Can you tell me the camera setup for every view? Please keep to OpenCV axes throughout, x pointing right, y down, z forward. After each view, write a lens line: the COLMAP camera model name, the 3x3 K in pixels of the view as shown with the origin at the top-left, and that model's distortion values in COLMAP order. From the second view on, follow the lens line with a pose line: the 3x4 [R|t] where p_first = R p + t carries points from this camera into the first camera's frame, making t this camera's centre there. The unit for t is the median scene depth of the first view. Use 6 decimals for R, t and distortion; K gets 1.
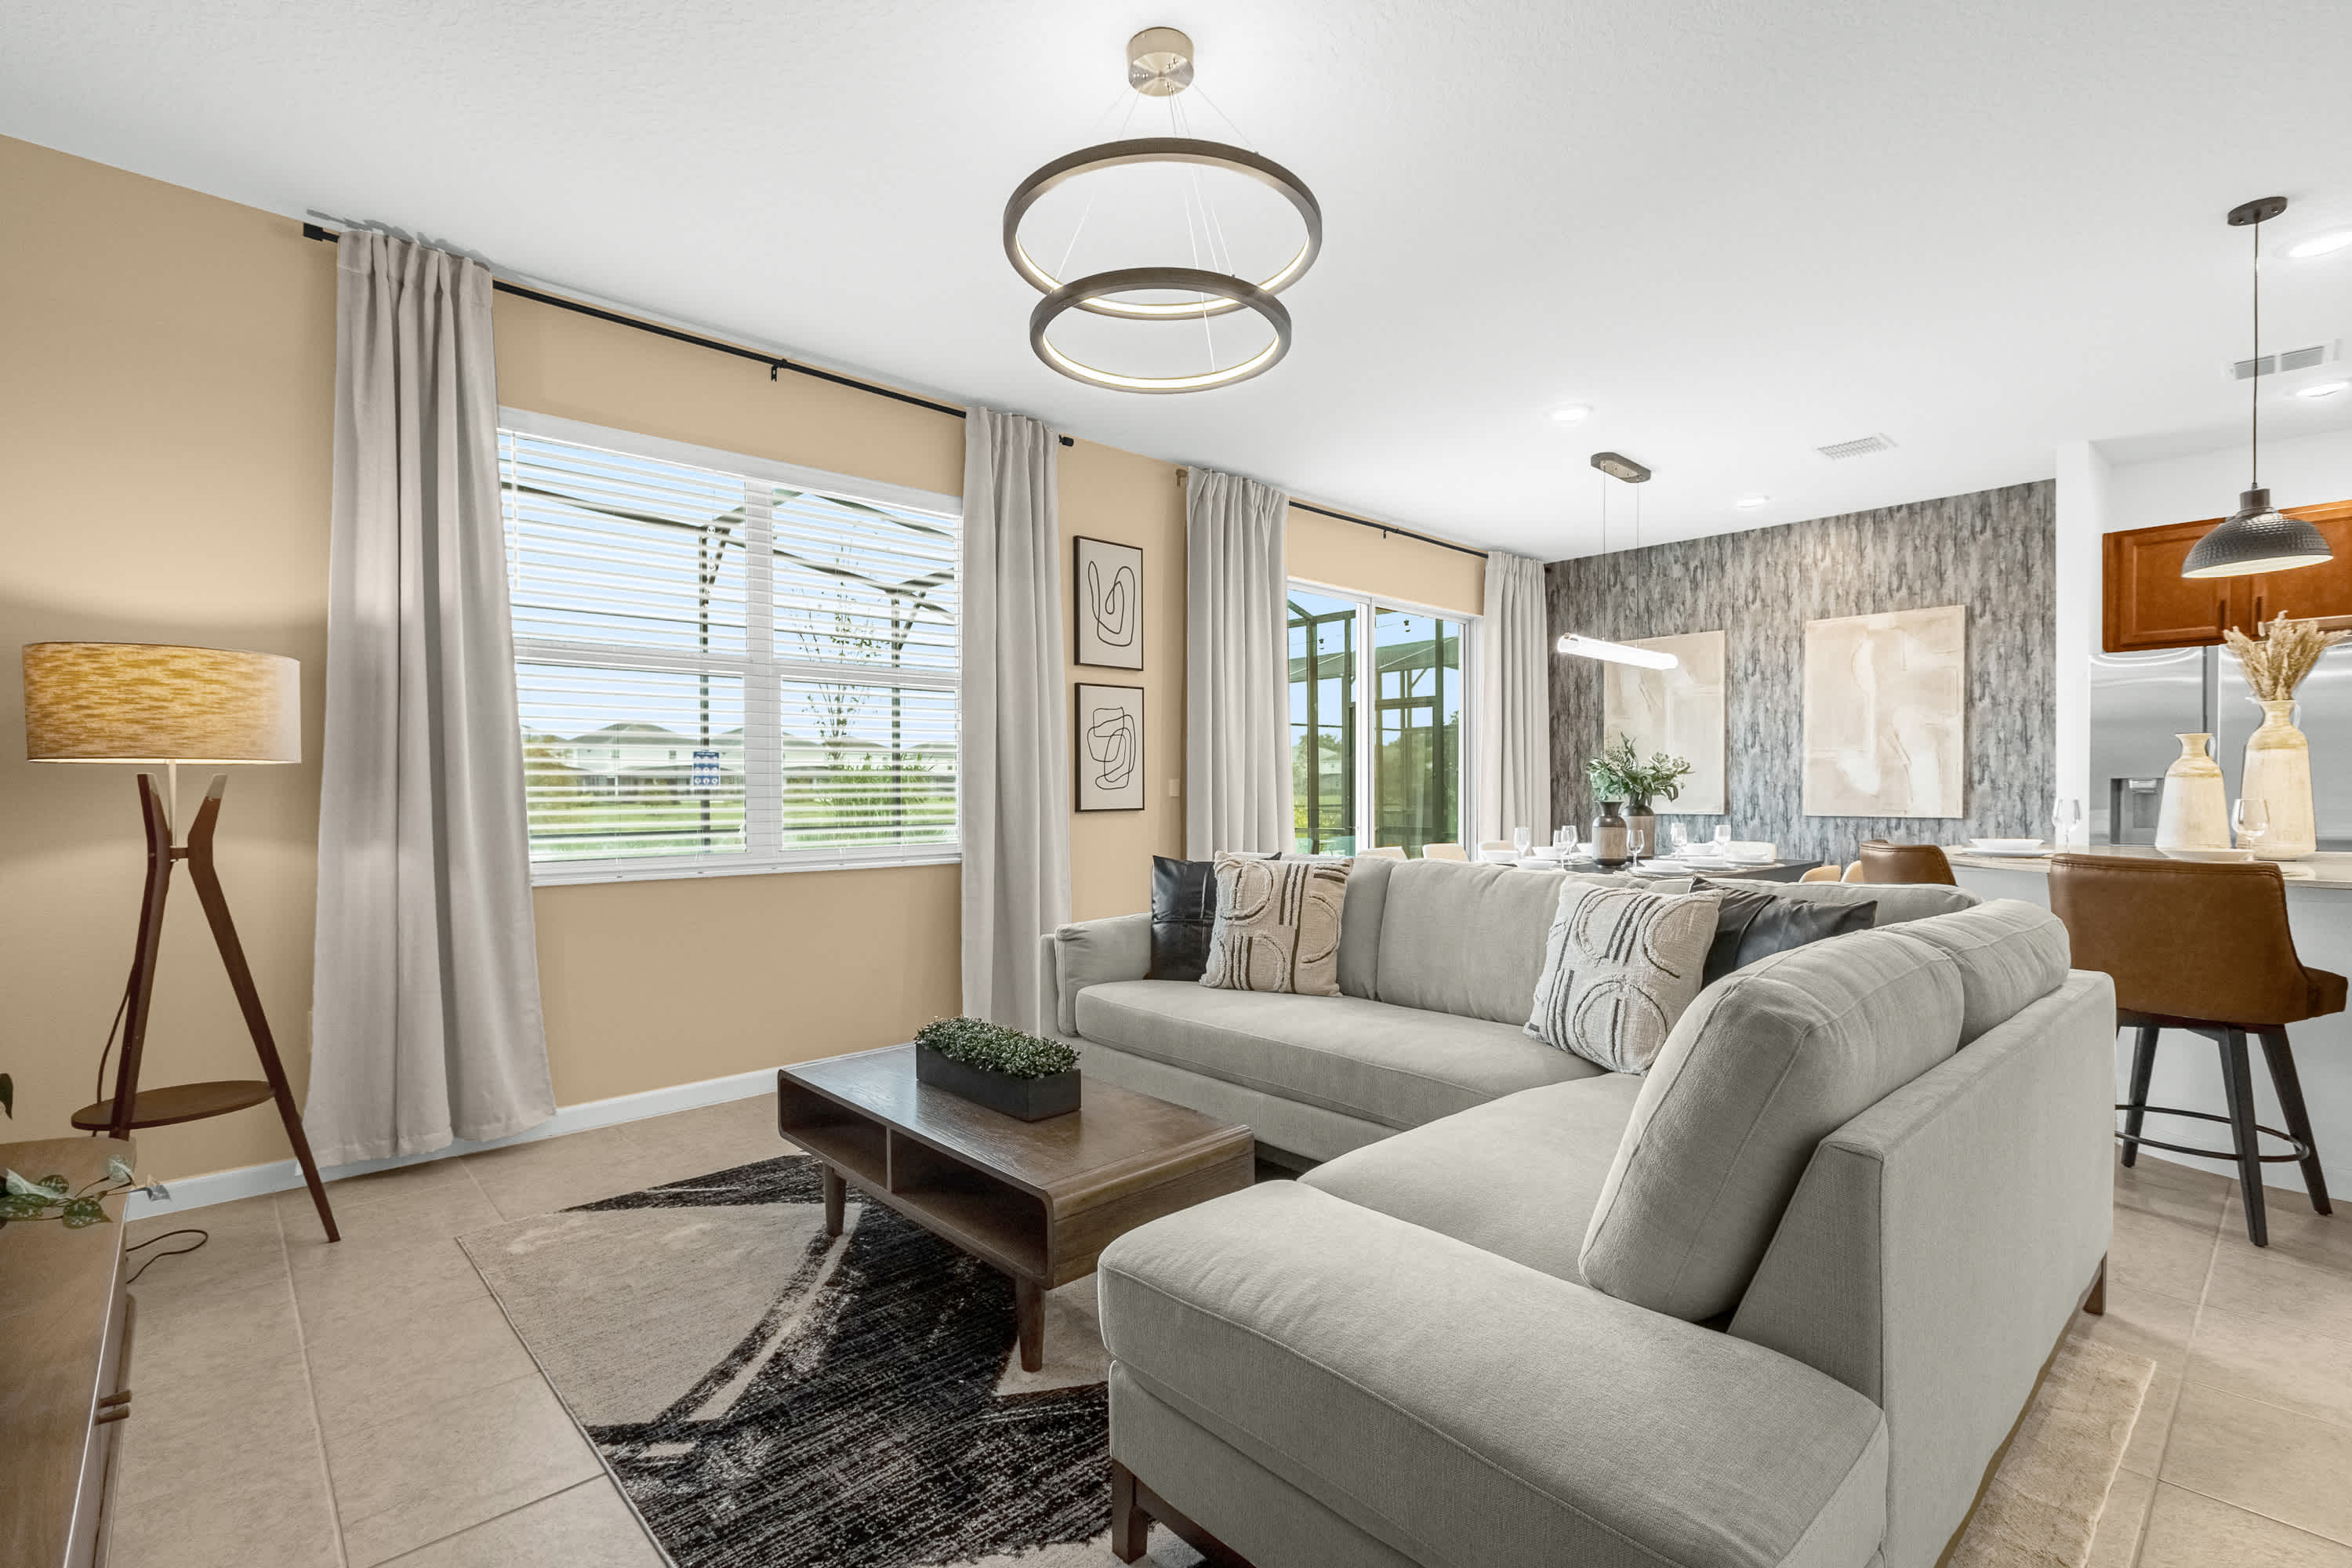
lens RADIAL K [[1063.7, 0, 1165.0], [0, 1063.7, 803.0], [0, 0, 1]] dist [-0.014768, 0.001189]
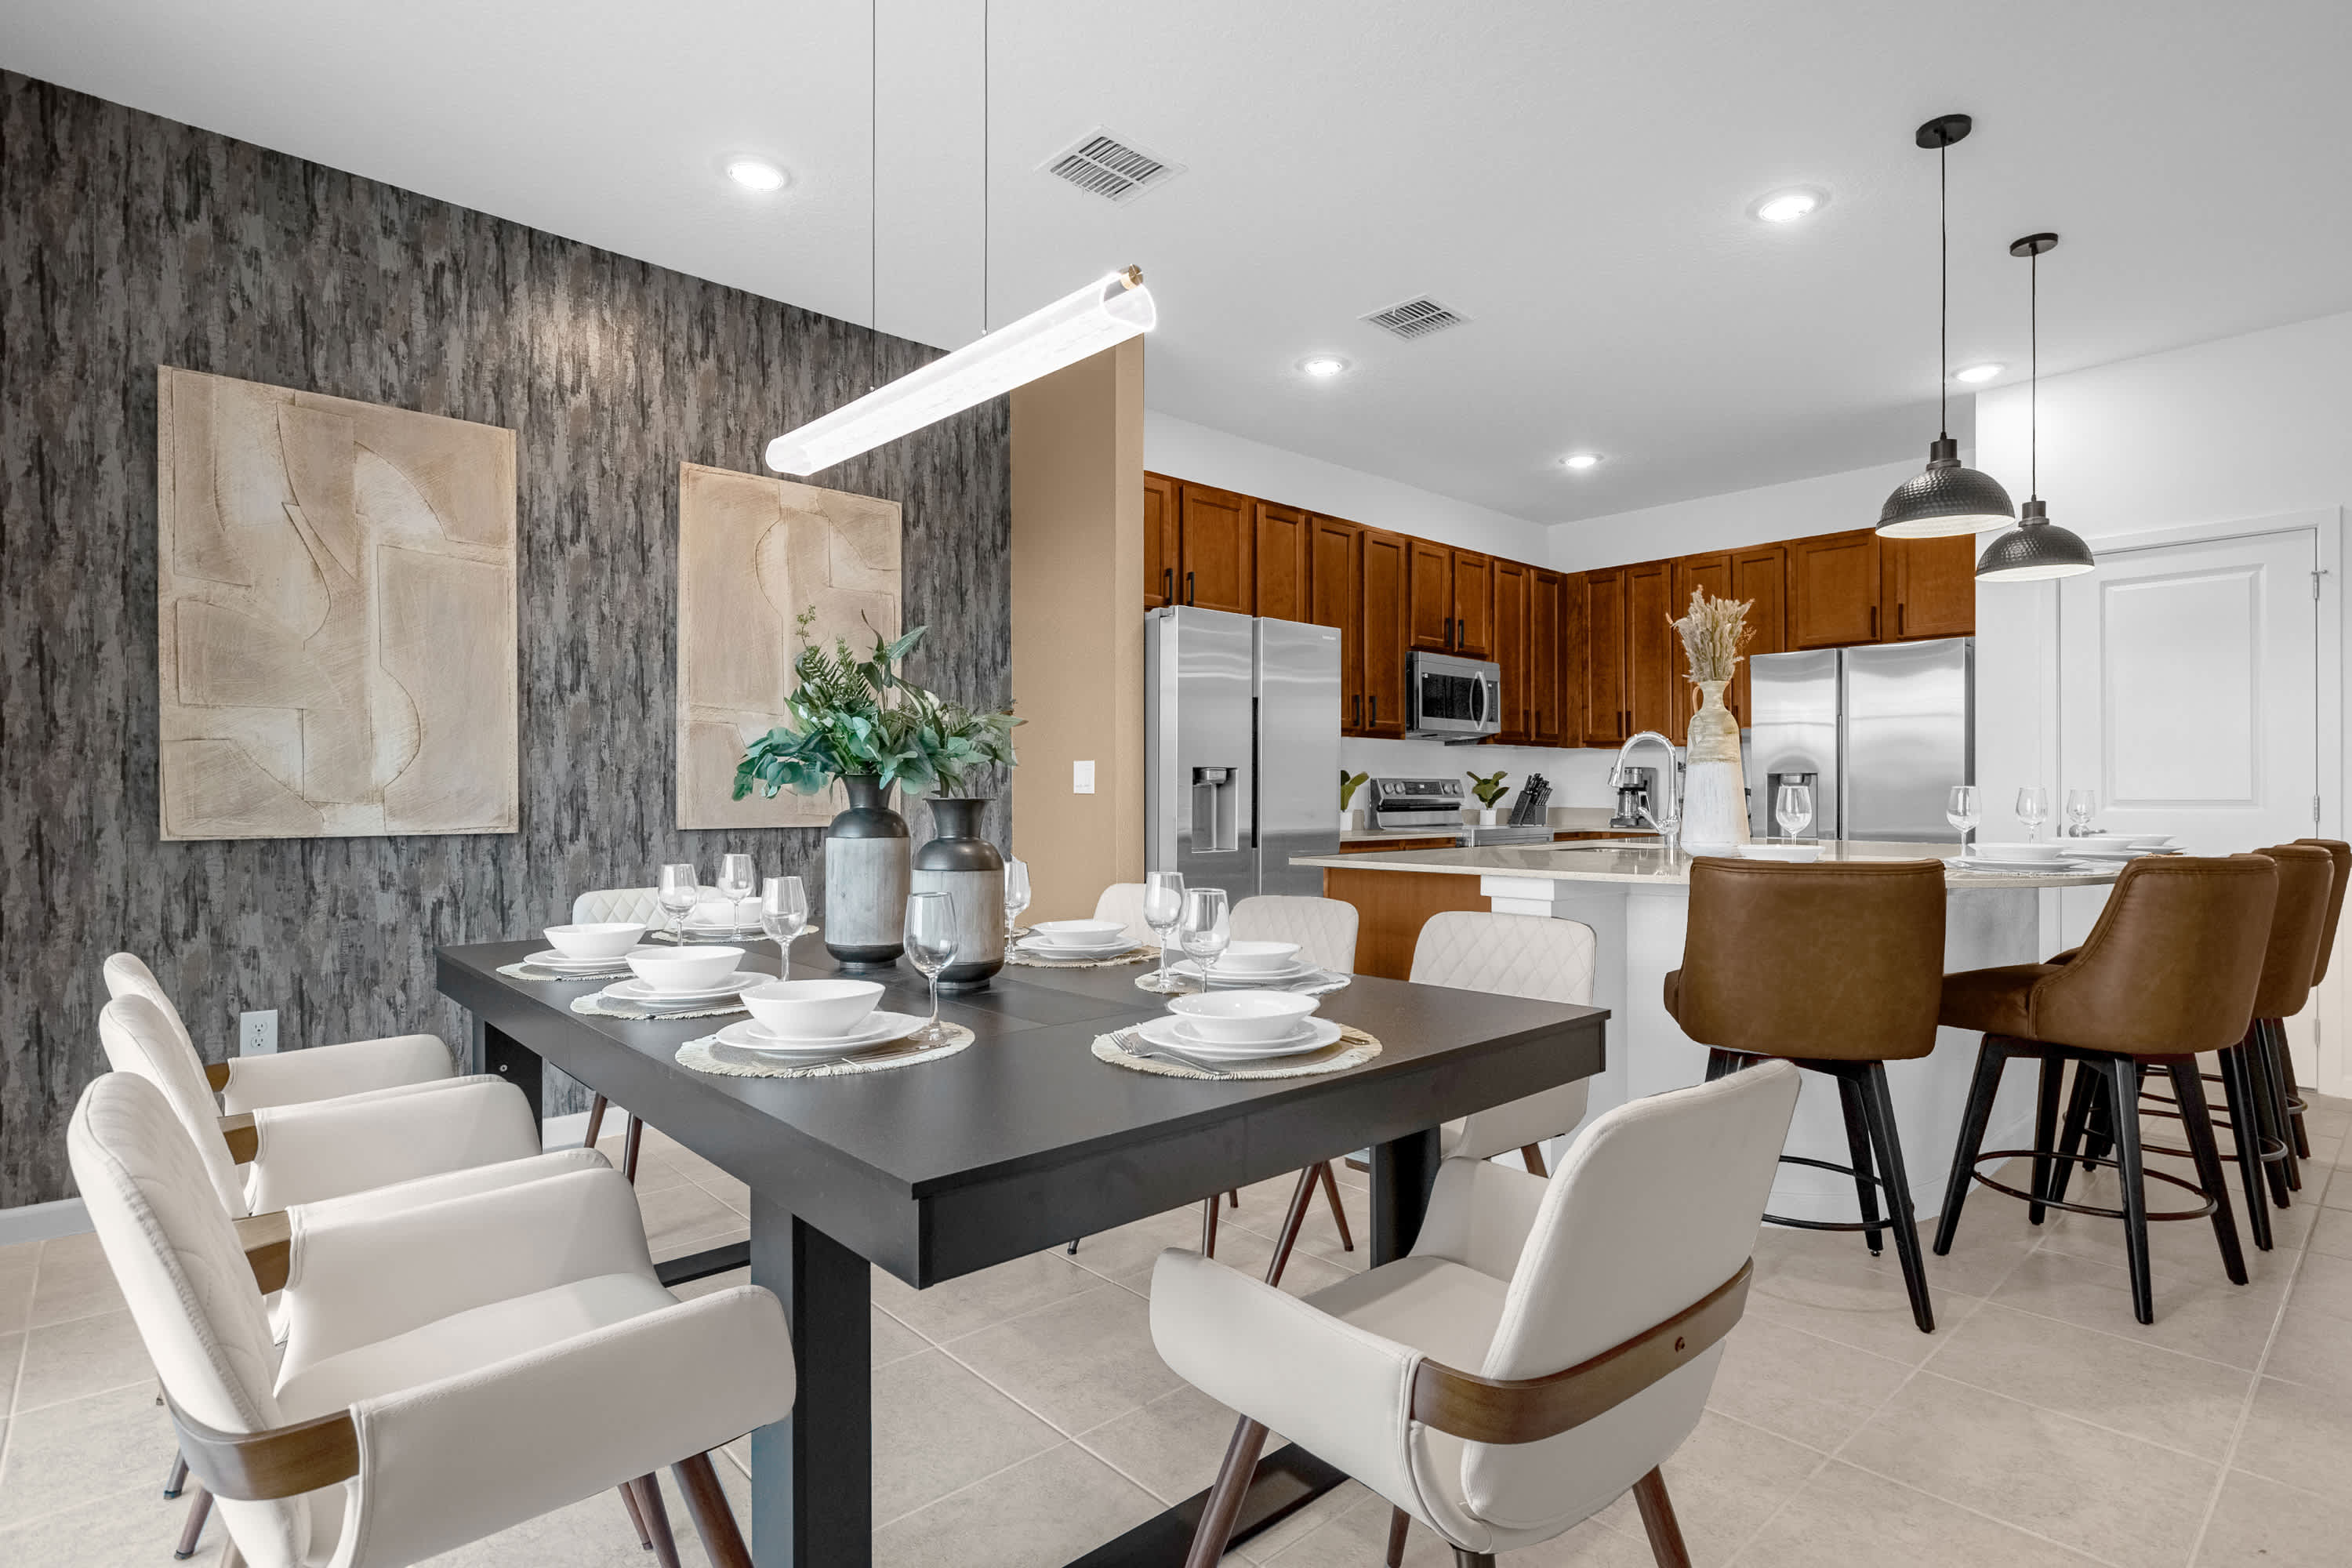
lens RADIAL K [[1173.5, 0, 1168.5], [0, 1173.5, 786.3], [0, 0, 1]] dist [0.000437, 0.000024]
pose [[-0.013196, 0.011068, 0.999852, 0.018544], [0.013682, 0.999847, -0.010888, 0.000236], [-0.999819, 0.013536, -0.013346, 0.753703]]
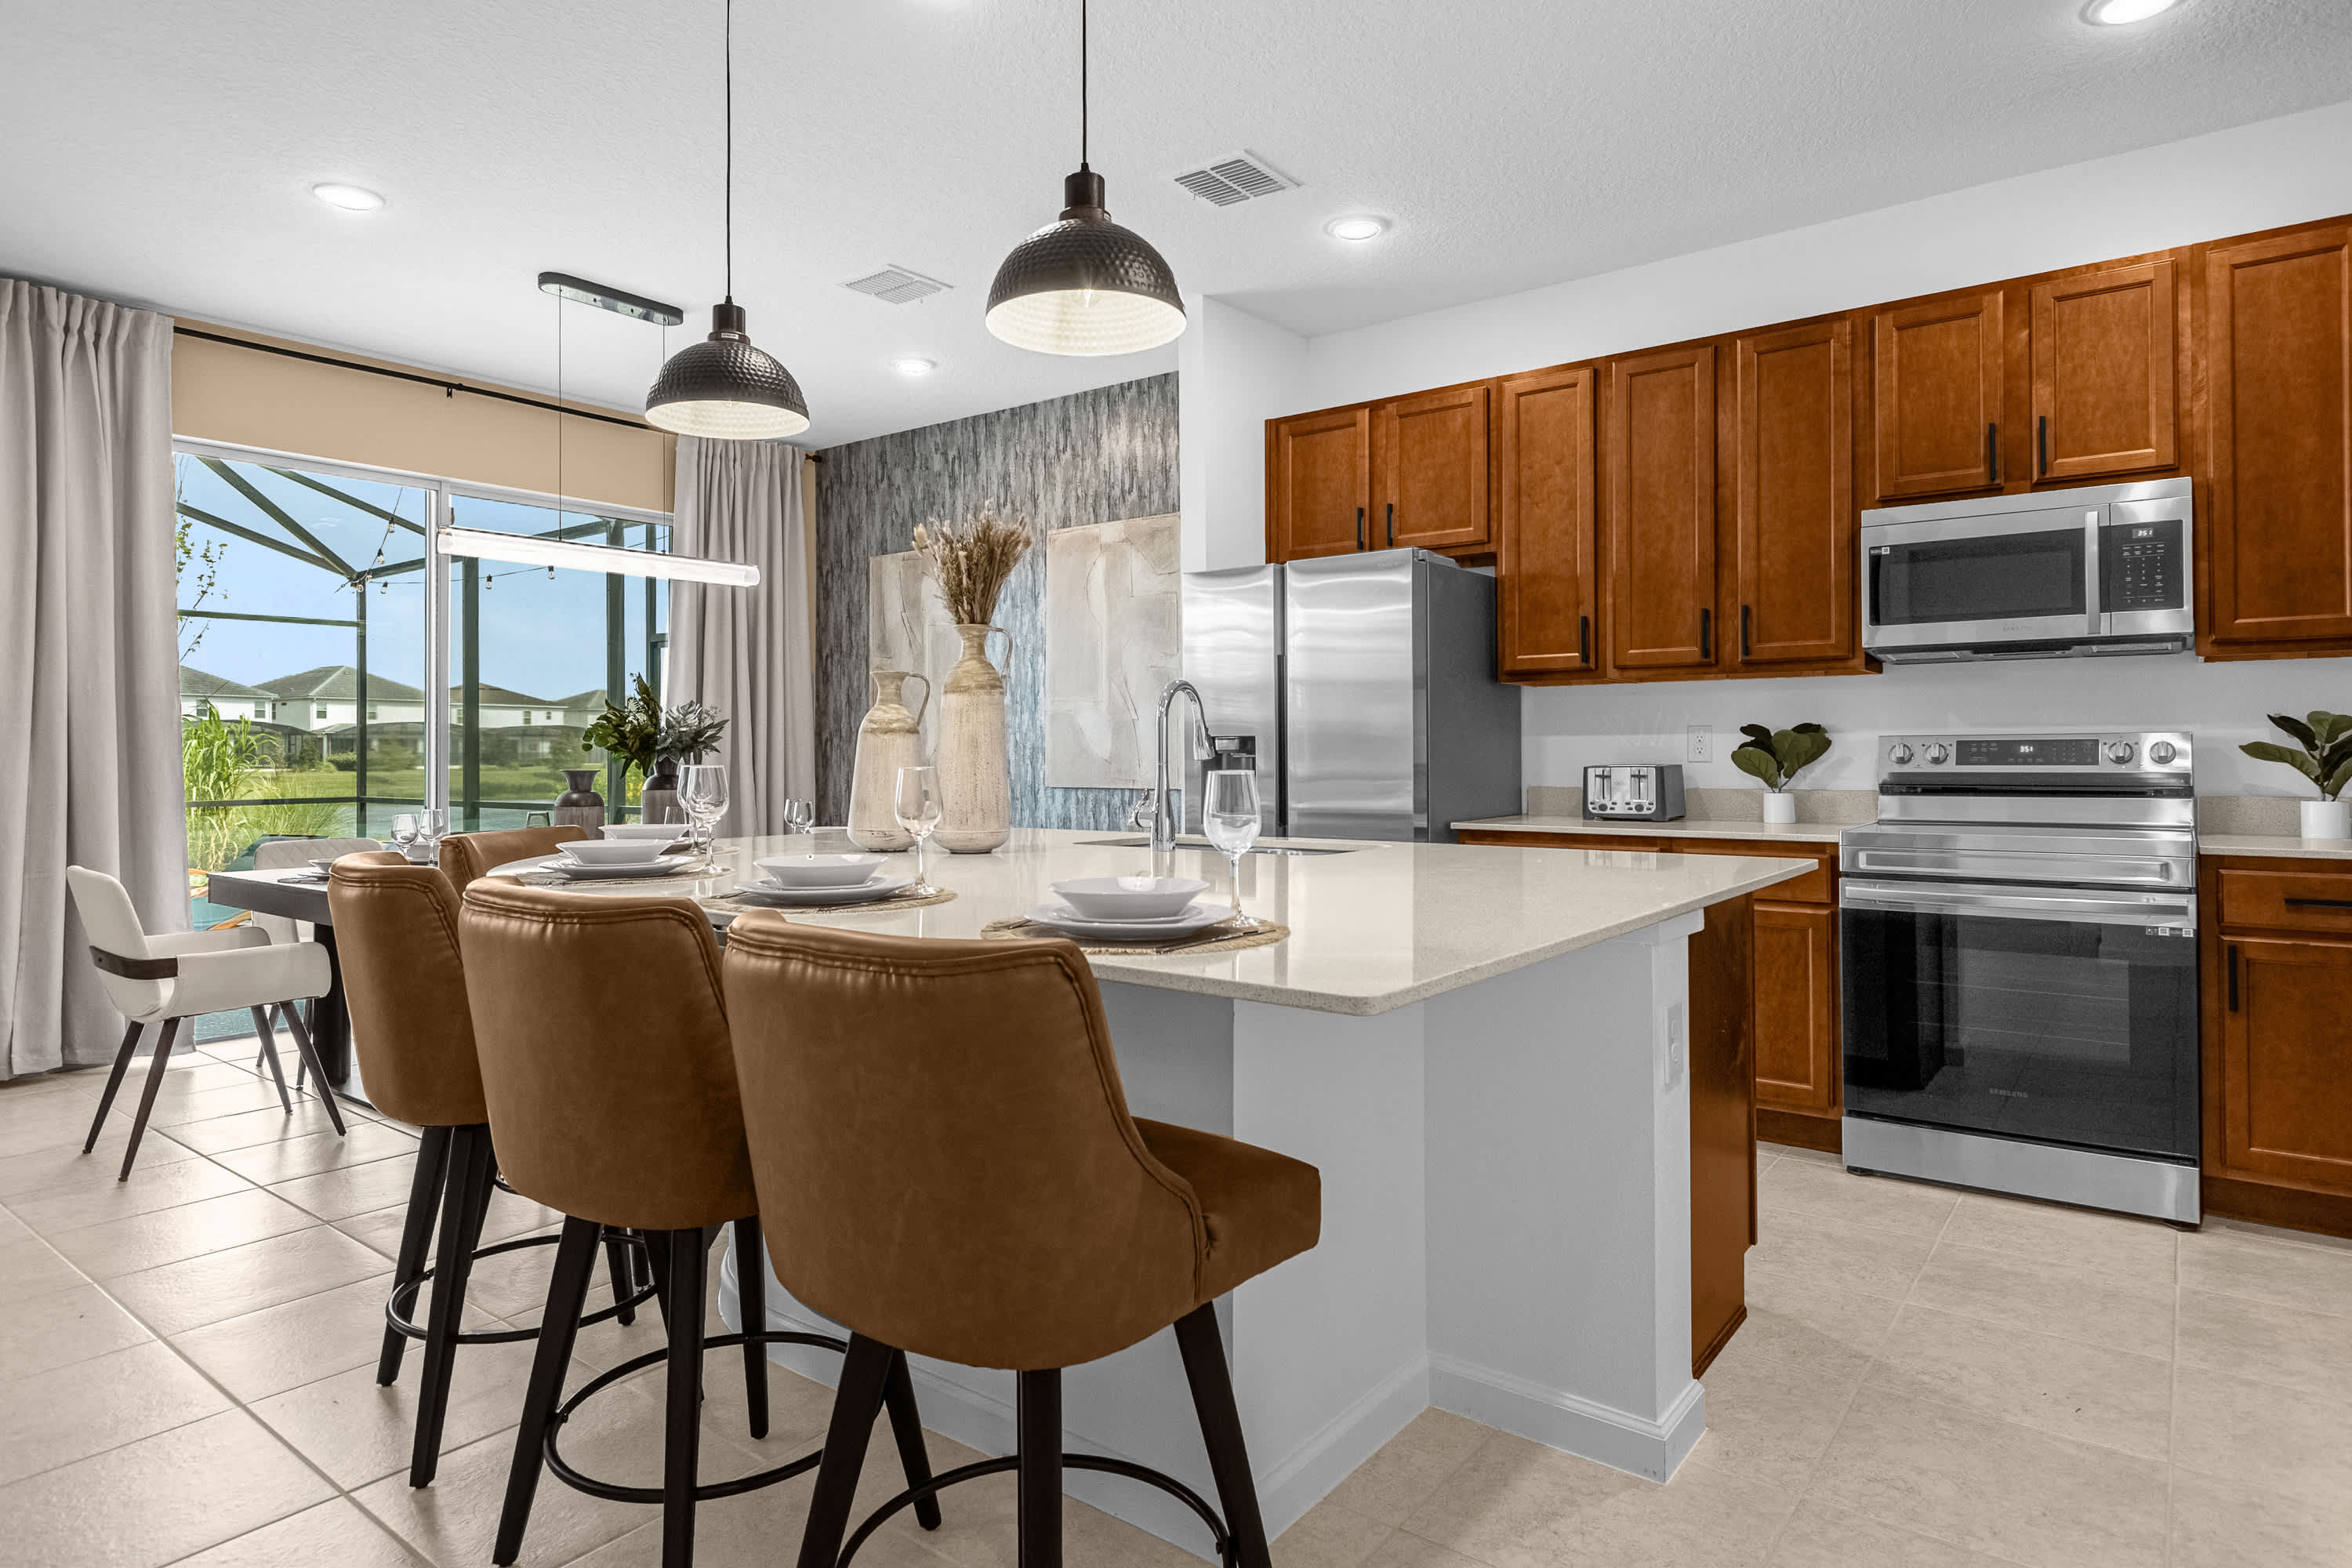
lens RADIAL K [[1317.4, 0, 1184.7], [0, 1317.4, 736.3], [0, 0, 1]] dist [0.013877, 0.000786]
pose [[0.982239, 0.000653, 0.187631, 0.516425], [0.004164, 0.999672, -0.025279, 0.000166], [-0.187586, 0.025611, 0.981914, 0.053925]]
